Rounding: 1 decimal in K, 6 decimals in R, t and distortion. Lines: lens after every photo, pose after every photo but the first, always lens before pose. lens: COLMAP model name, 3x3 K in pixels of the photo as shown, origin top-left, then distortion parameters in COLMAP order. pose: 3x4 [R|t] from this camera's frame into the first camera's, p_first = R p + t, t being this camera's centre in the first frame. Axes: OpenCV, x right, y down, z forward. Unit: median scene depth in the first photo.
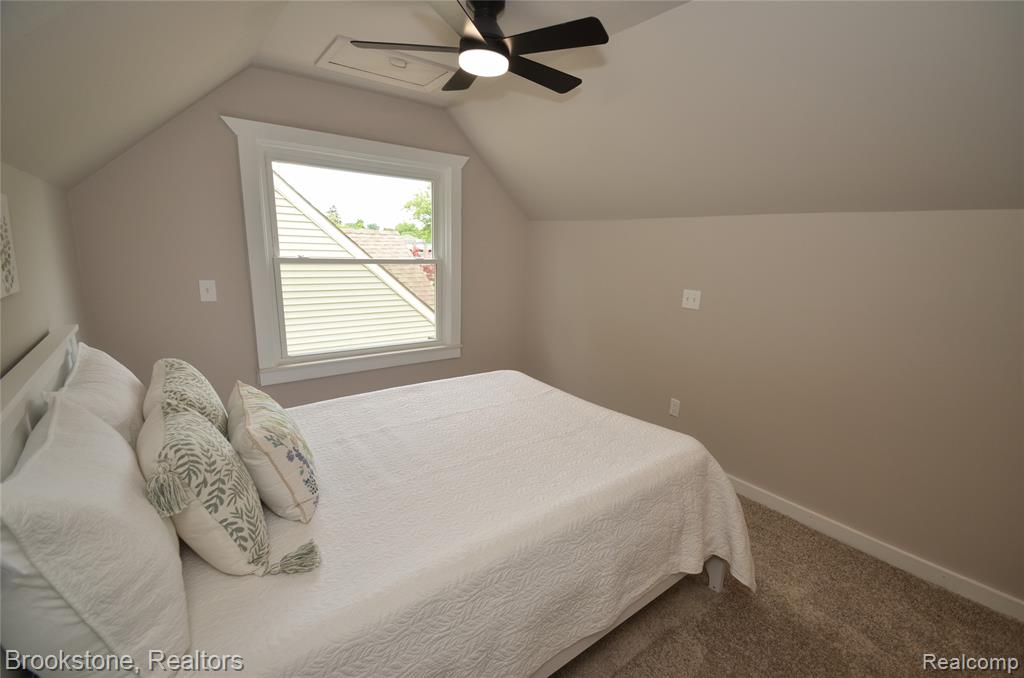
lens RADIAL K [[454.9, 0, 513.6], [0, 454.9, 347.7], [0, 0, 1]] dist [0.001316, -0.000302]
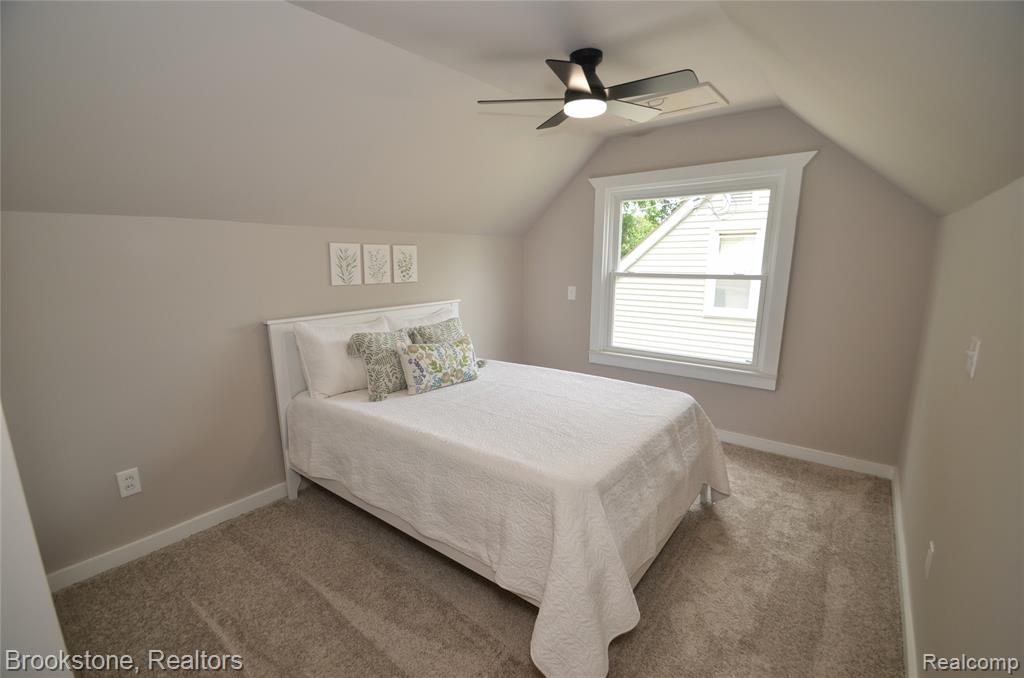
lens RADIAL K [[454.9, 0, 513.6], [0, 454.9, 347.7], [0, 0, 1]] dist [0.001316, -0.000302]
pose [[0.251234, 0.157717, -0.954991, 0.616242], [-0.200629, 0.973693, 0.108025, -0.055436], [0.946905, 0.164459, 0.276268, 0.325683]]
